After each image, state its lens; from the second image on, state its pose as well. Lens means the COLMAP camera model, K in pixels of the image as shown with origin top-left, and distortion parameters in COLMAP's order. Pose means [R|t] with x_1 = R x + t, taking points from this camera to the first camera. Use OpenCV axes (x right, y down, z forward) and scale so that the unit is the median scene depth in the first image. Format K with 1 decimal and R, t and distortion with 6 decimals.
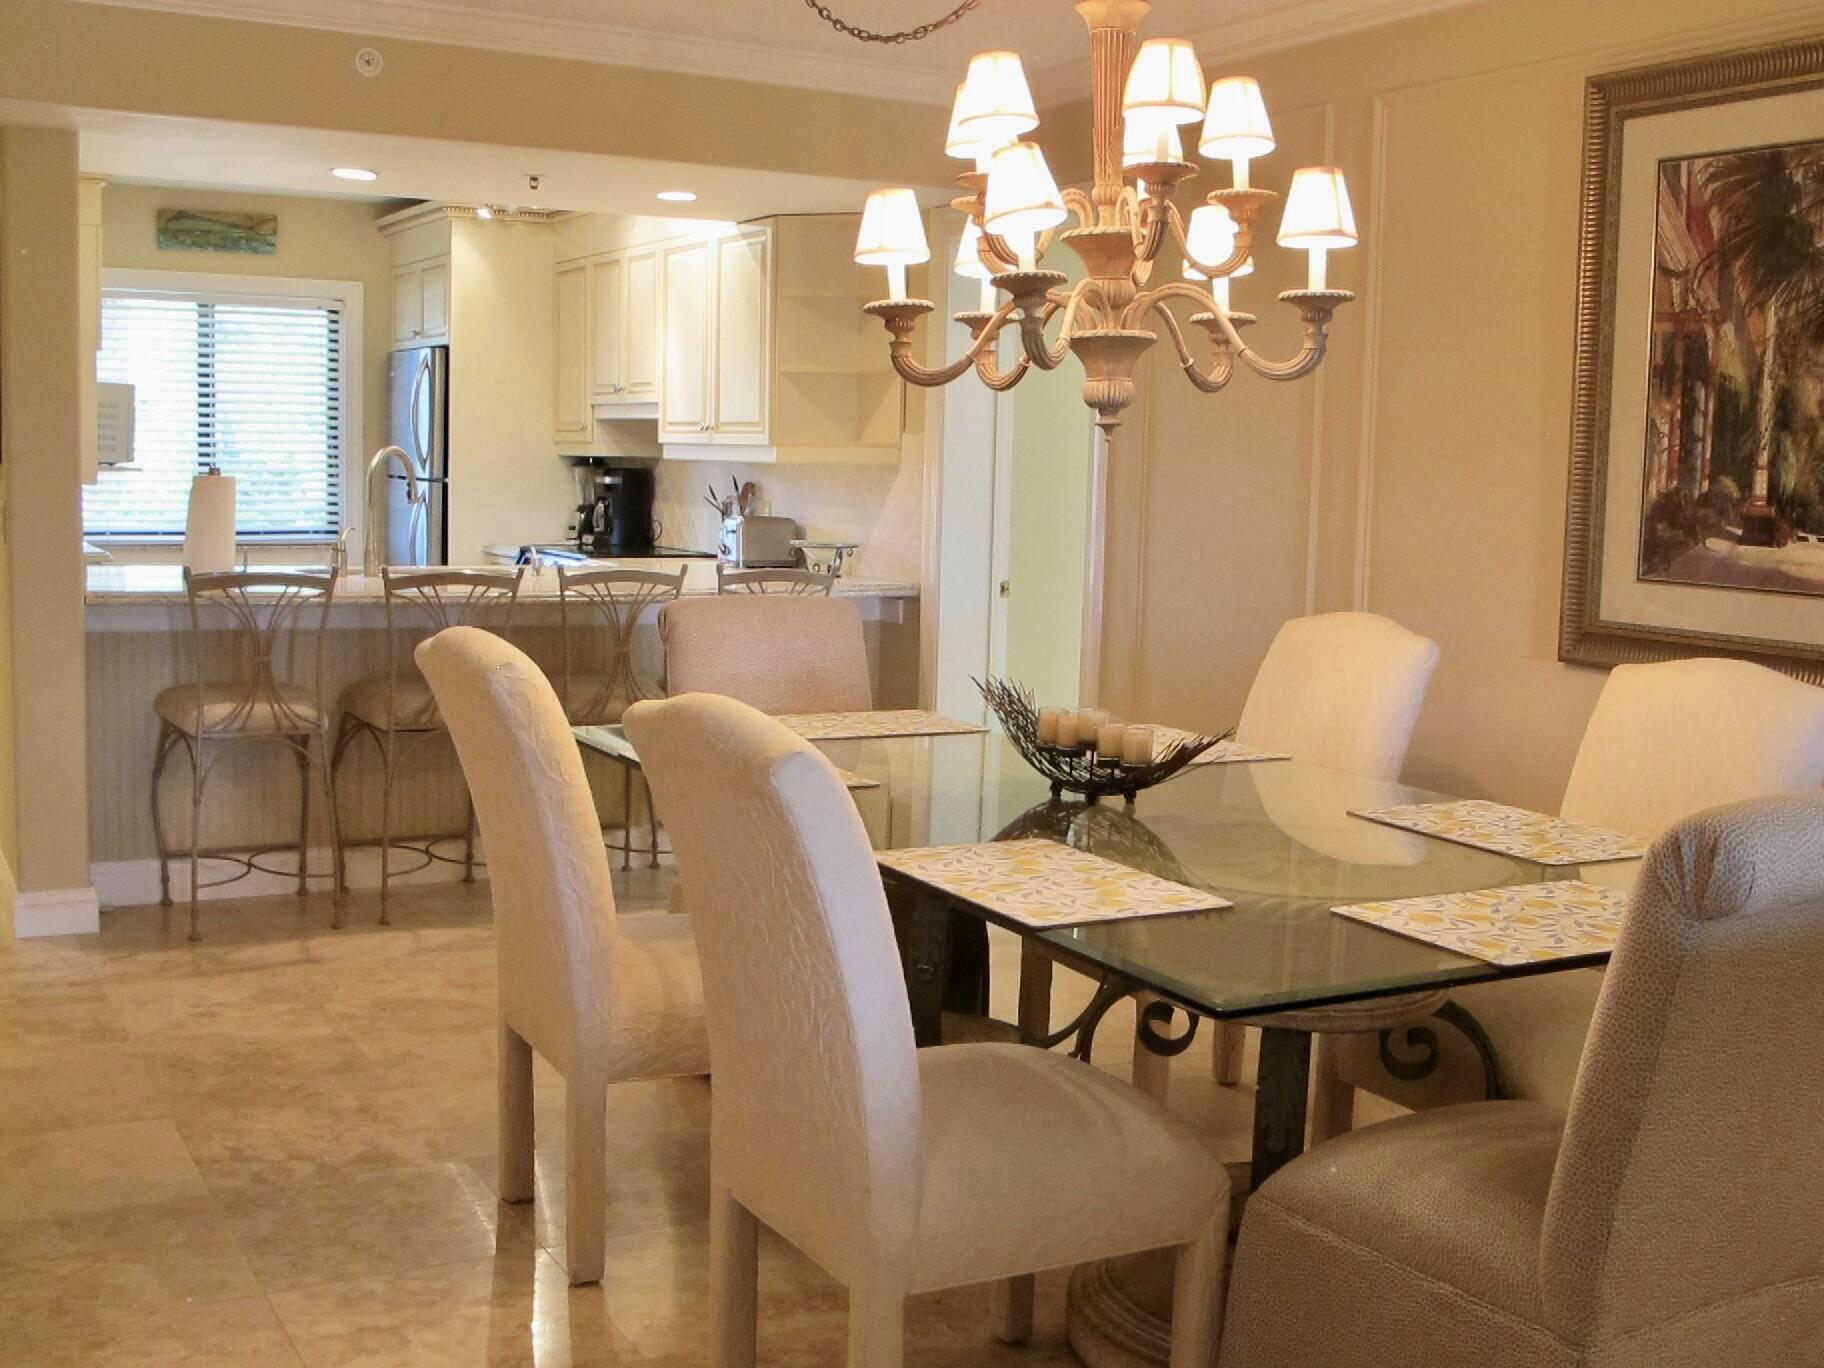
lens RADIAL K [[2021.8, 0, 909.7], [0, 2021.8, 691.5], [0, 0, 1]] dist [-0.071665, 0.000000]
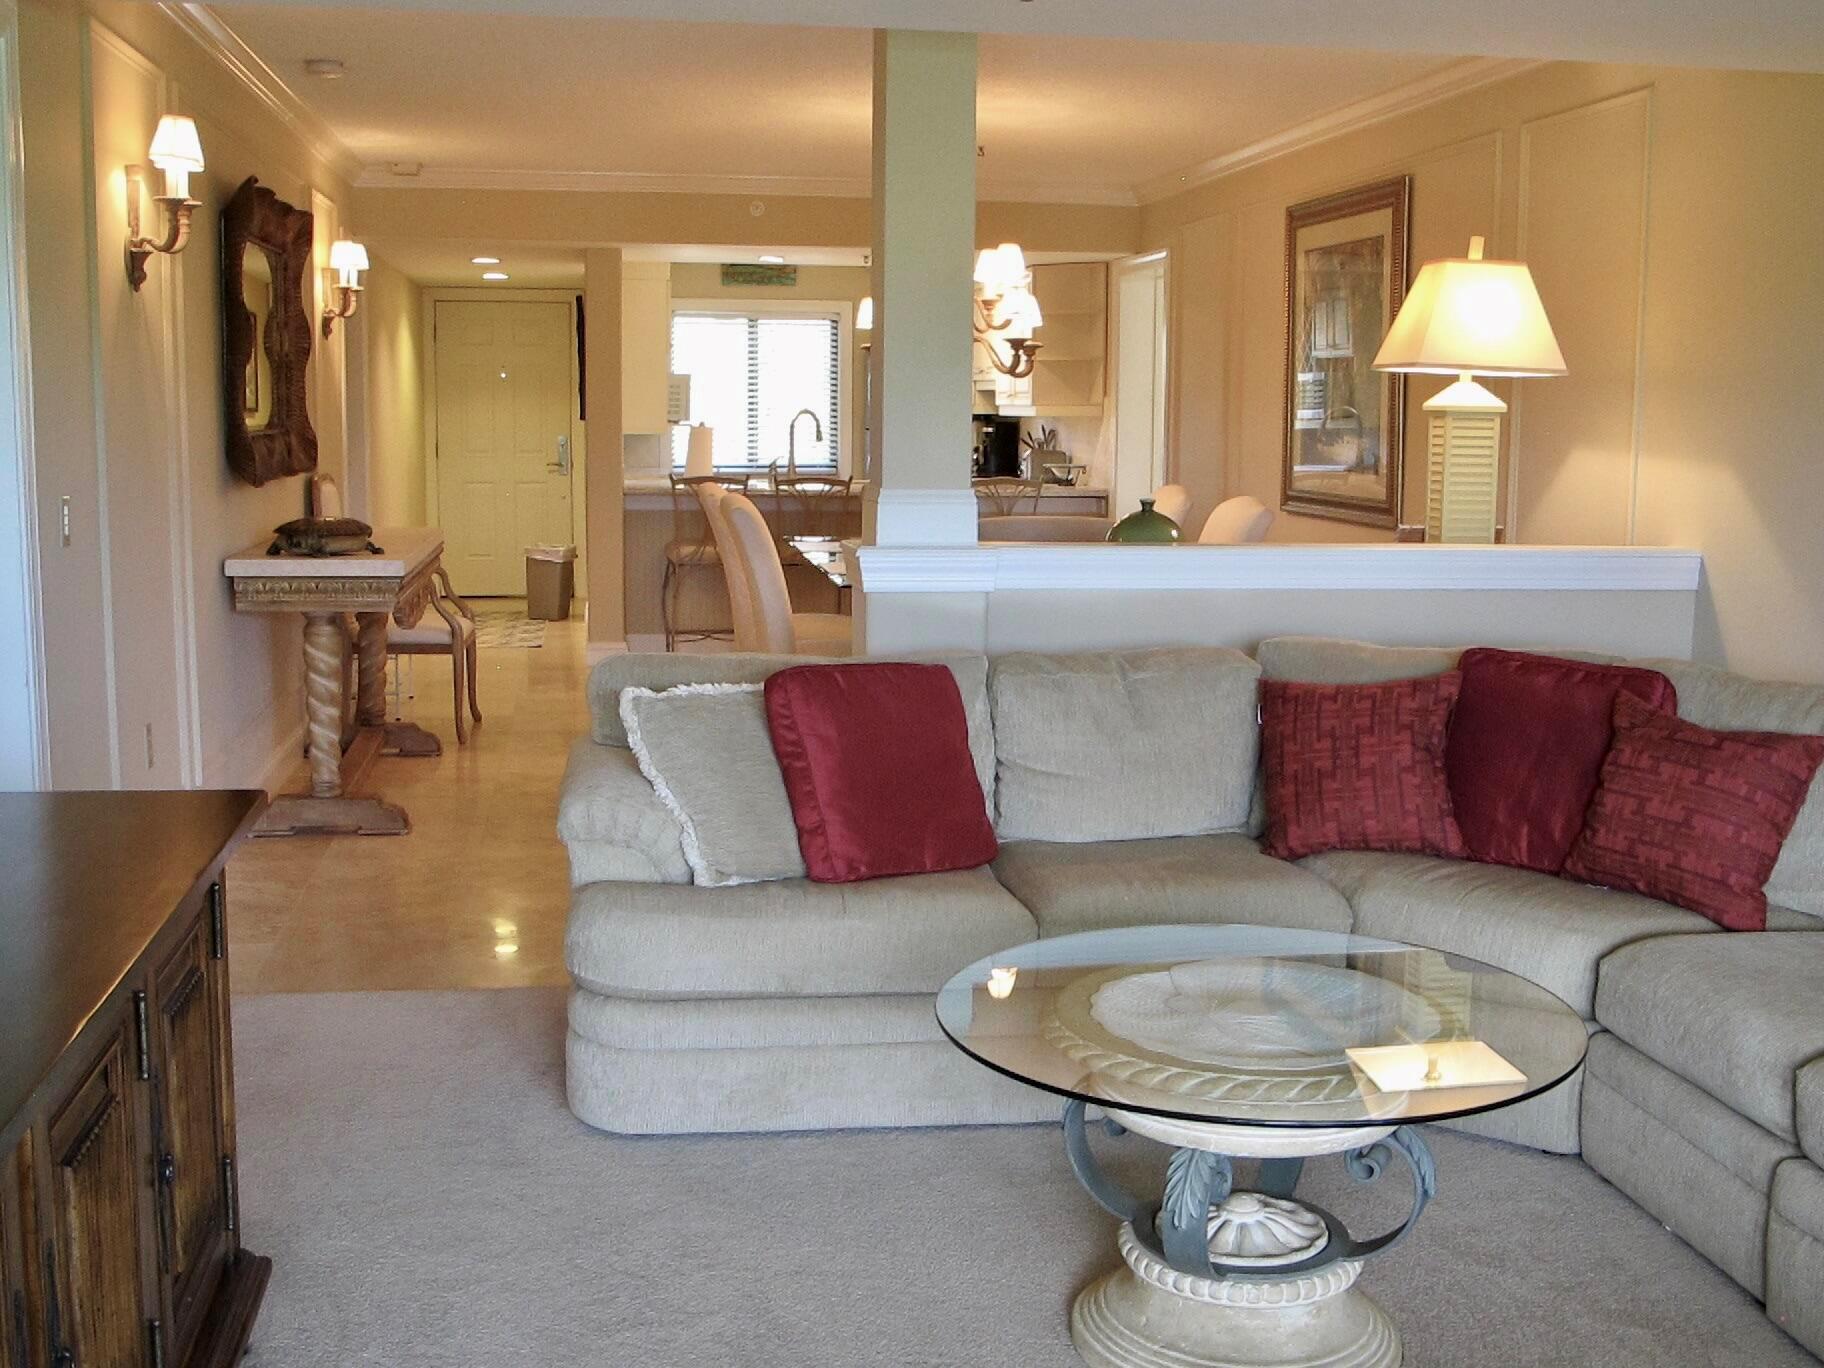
lens RADIAL K [[2021.8, 0, 914.1], [0, 2021.8, 687.1], [0, 0, 1]] dist [-0.071665, 0.000000]
pose [[0.940632, 0.029981, -0.338103, 0.702490], [-0.024532, 0.999491, 0.020378, 0.132267], [0.338542, -0.010874, 0.940889, -1.007424]]
